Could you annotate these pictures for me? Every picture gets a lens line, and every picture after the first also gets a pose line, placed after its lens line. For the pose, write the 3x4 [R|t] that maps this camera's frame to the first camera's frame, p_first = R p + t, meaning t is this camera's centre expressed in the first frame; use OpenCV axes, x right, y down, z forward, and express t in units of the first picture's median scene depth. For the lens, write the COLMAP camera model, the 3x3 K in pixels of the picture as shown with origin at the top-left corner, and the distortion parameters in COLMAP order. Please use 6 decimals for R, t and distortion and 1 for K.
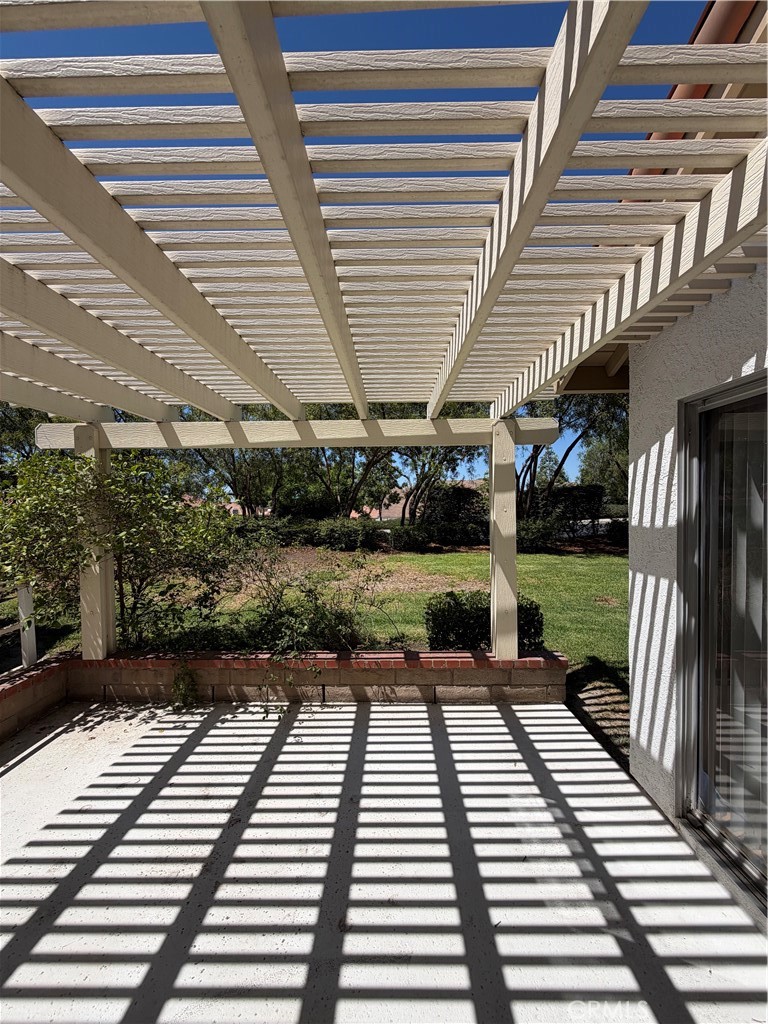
lens RADIAL K [[410.0, 0, 386.8], [0, 410.0, 511.6], [0, 0, 1]] dist [-0.000392, 0.000443]
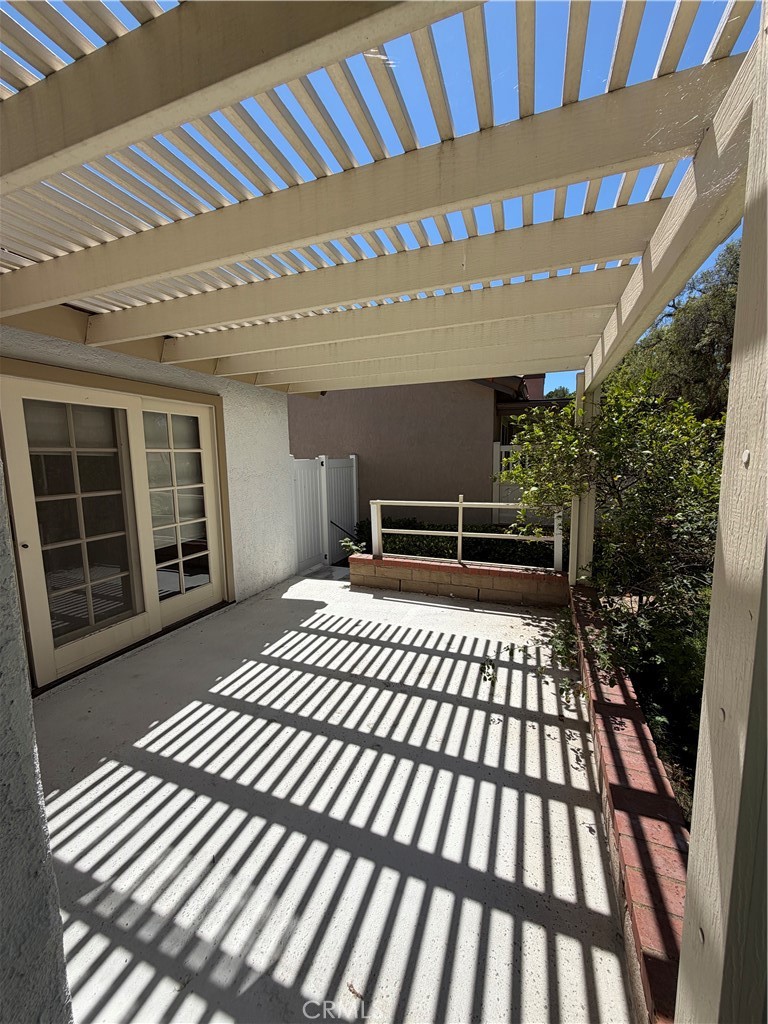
lens RADIAL K [[410.0, 0, 387.6], [0, 410.0, 510.2], [0, 0, 1]] dist [-0.000392, 0.000443]
pose [[-0.341511, 0.132025, -0.930559, 0.720205], [-0.006492, 0.989730, 0.142803, -0.009880], [0.939855, 0.054810, -0.337147, 1.245738]]
